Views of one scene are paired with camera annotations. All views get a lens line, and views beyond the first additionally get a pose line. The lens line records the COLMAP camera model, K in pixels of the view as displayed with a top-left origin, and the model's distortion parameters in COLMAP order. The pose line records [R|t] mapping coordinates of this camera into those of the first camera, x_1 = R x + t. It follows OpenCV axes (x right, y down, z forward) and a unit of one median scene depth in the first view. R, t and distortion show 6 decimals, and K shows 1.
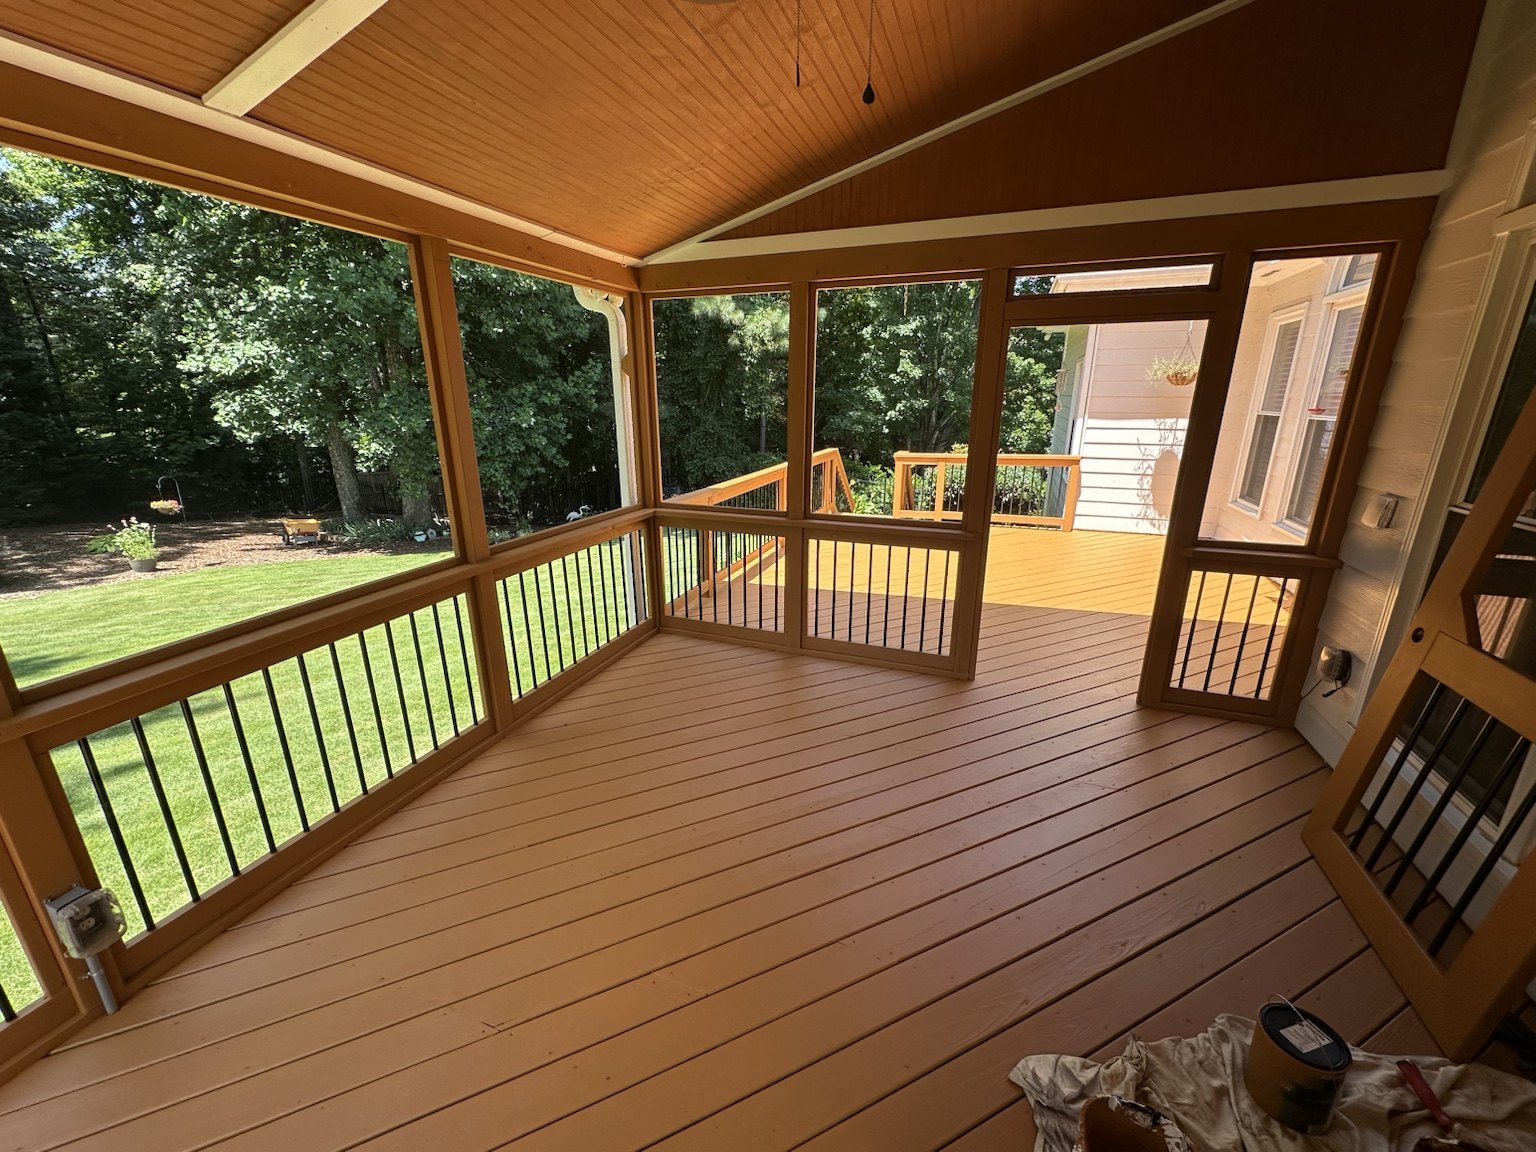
lens RADIAL K [[611.5, 0, 768.0], [0, 611.5, 576.0], [0, 0, 1]] dist [-0.000652, -0.000039]
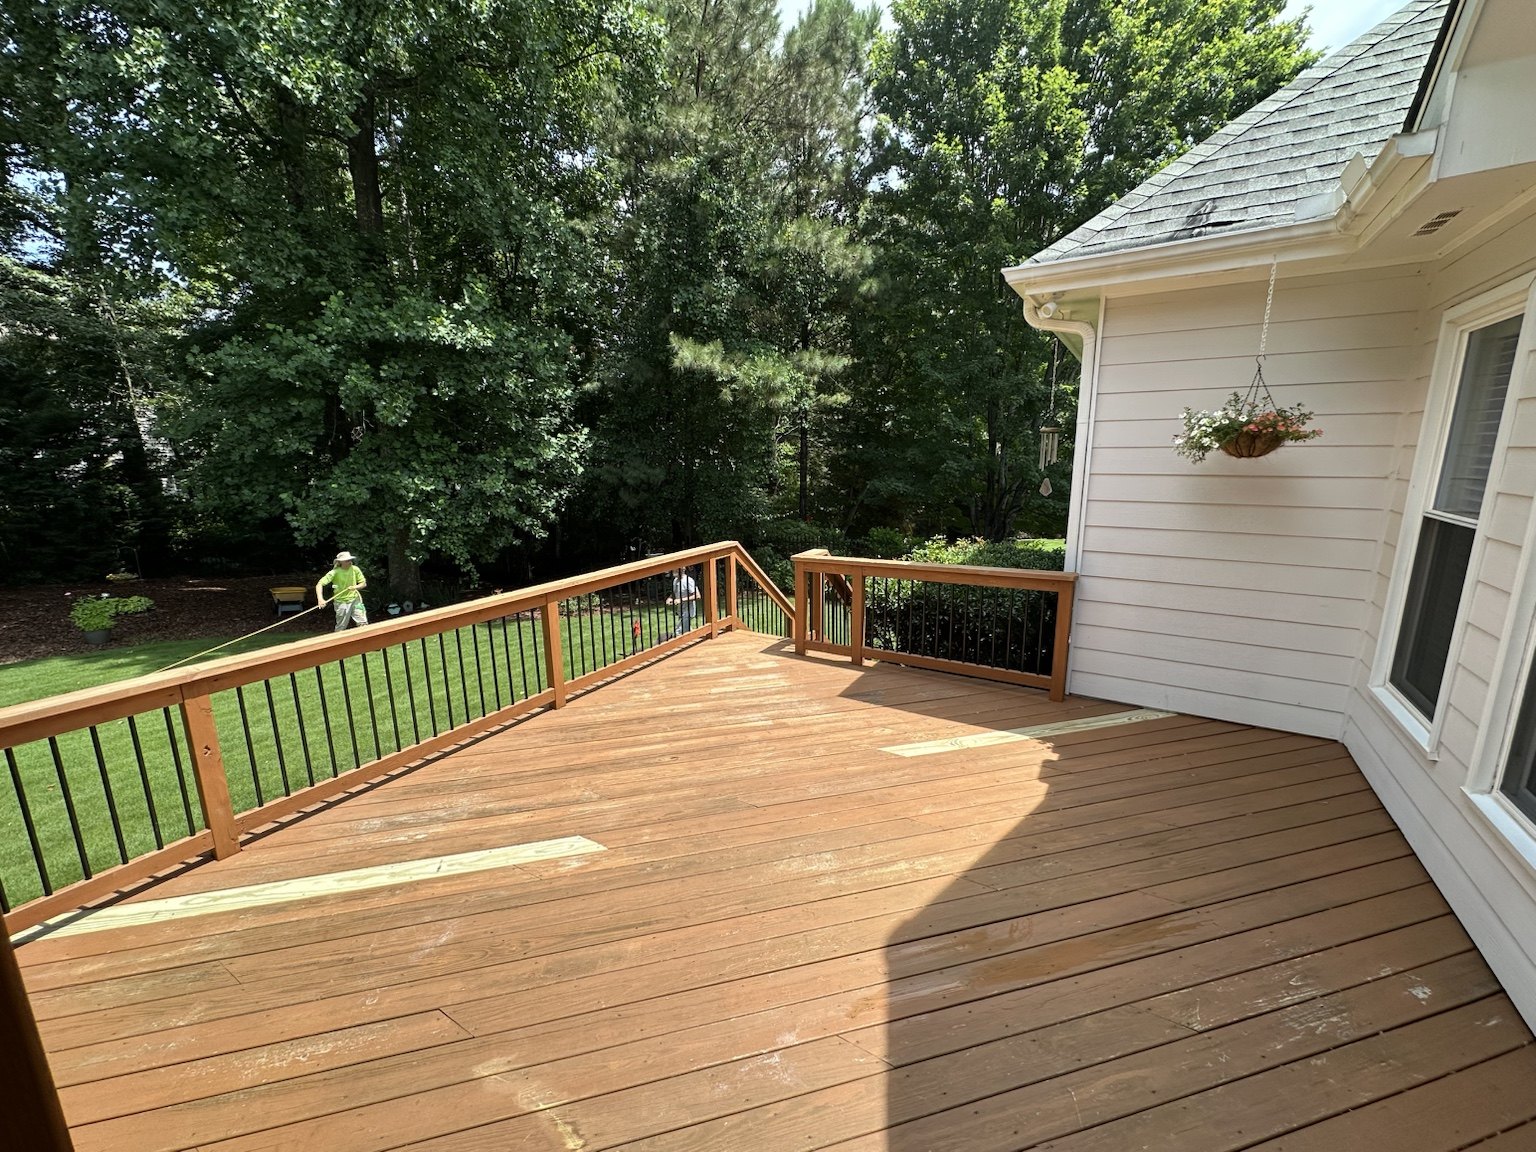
lens RADIAL K [[611.5, 0, 768.0], [0, 611.5, 576.0], [0, 0, 1]] dist [-0.000652, -0.000039]
pose [[0.983719, 0.028988, -0.177361, 0.621321], [-0.043333, 0.996047, -0.077544, -0.263732], [0.174412, 0.083967, 0.981086, 0.724670]]
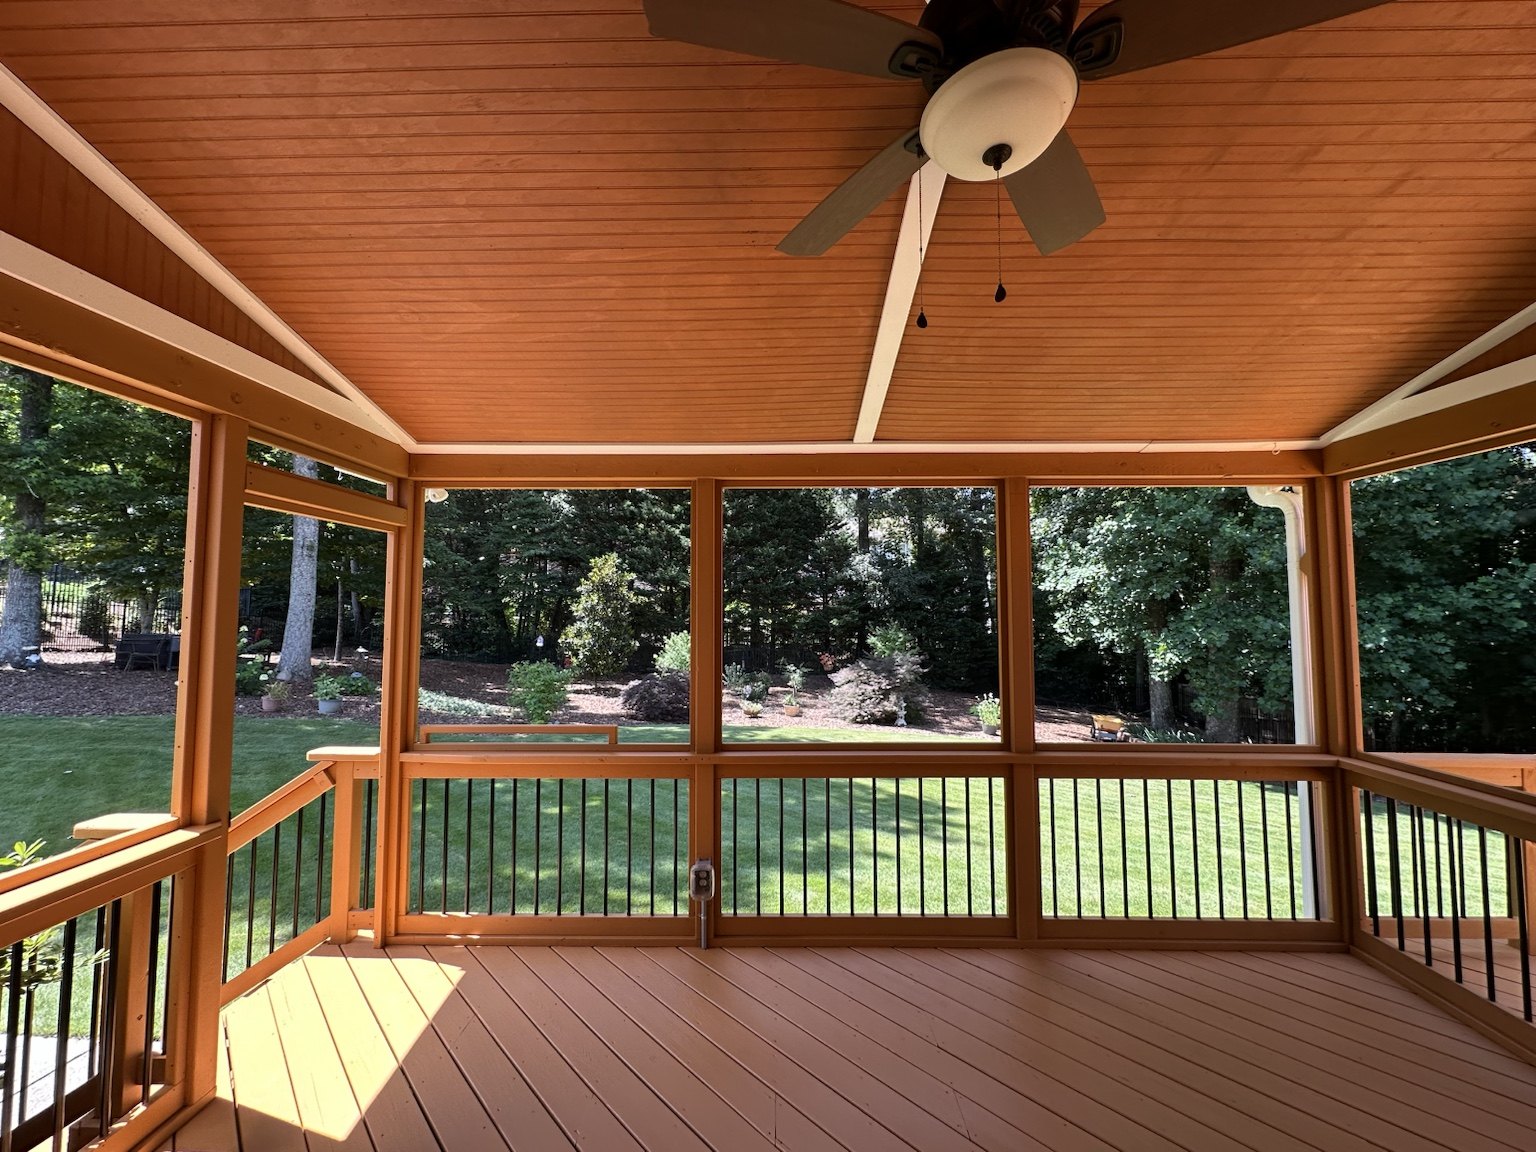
lens RADIAL K [[611.5, 0, 768.0], [0, 611.5, 576.0], [0, 0, 1]] dist [-0.000652, -0.000039]
pose [[0.335392, -0.047950, -0.940858, 0.279671], [-0.272155, 0.951191, -0.145493, -0.030541], [0.901911, 0.304856, 0.305971, 0.147058]]
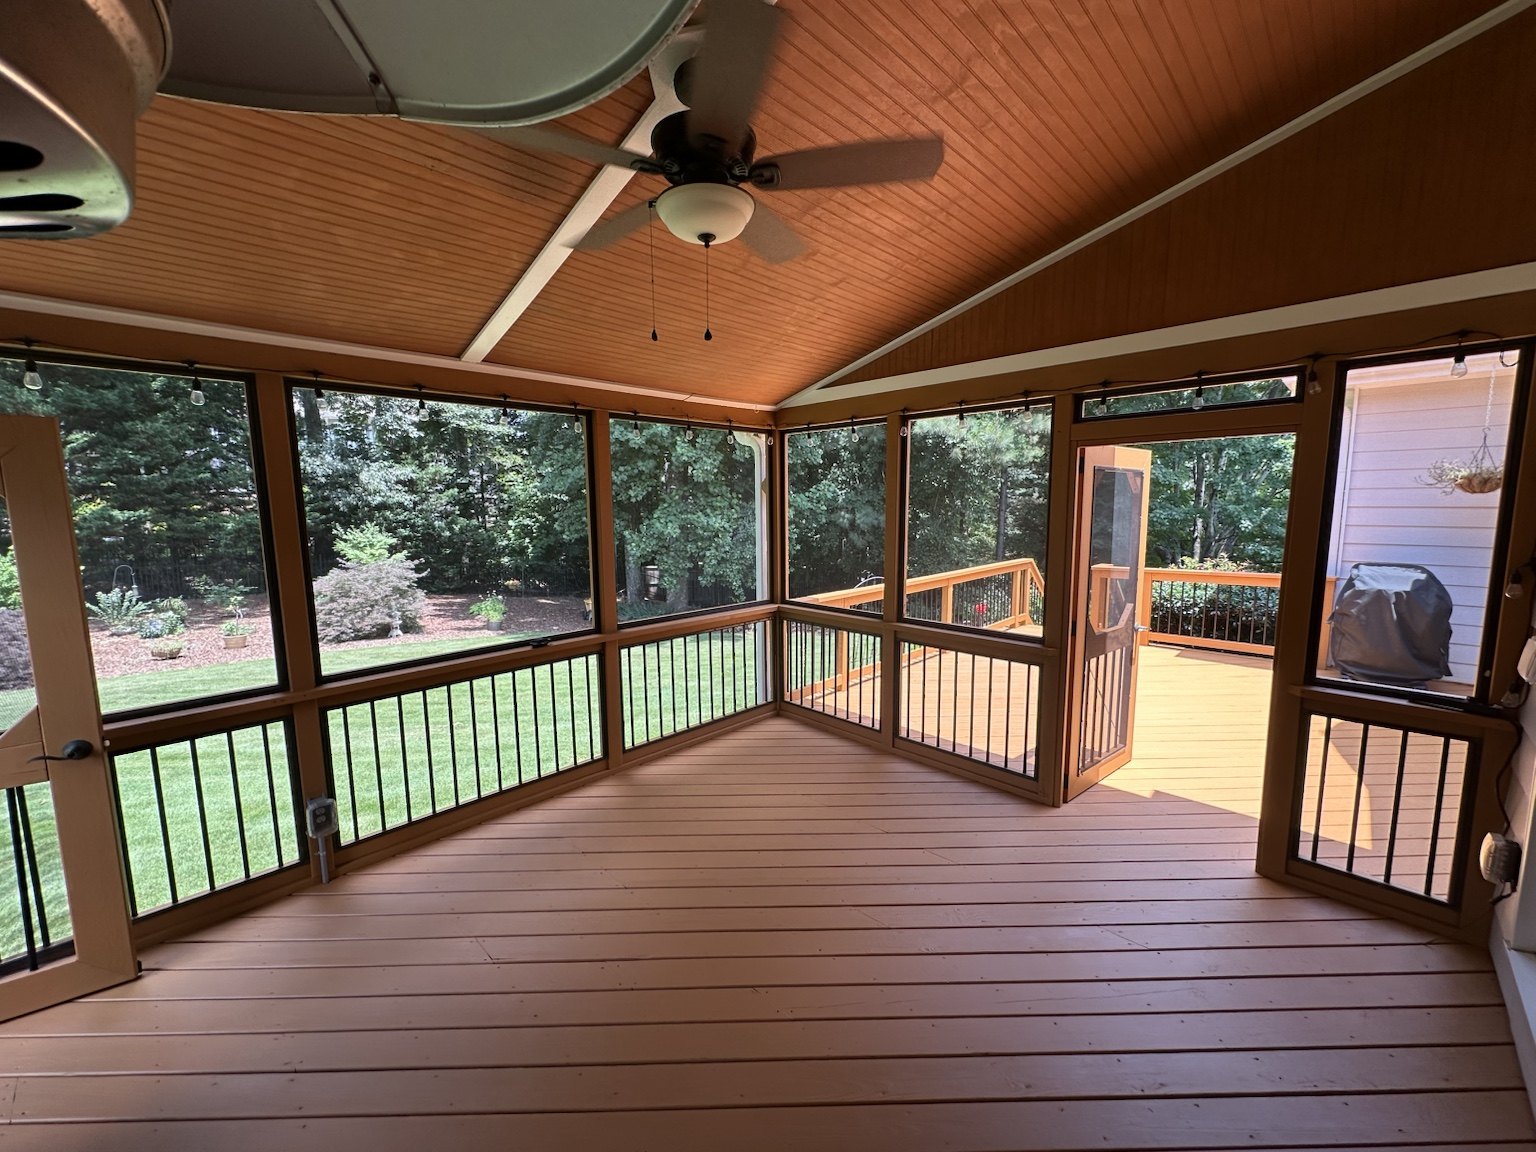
lens RADIAL K [[611.5, 0, 768.0], [0, 611.5, 576.0], [0, 0, 1]] dist [-0.000652, -0.000039]
pose [[0.913462, 0.043450, -0.404598, 0.280525], [-0.110169, 0.983557, -0.143103, 0.004848], [0.391727, 0.175293, 0.903229, -0.068537]]
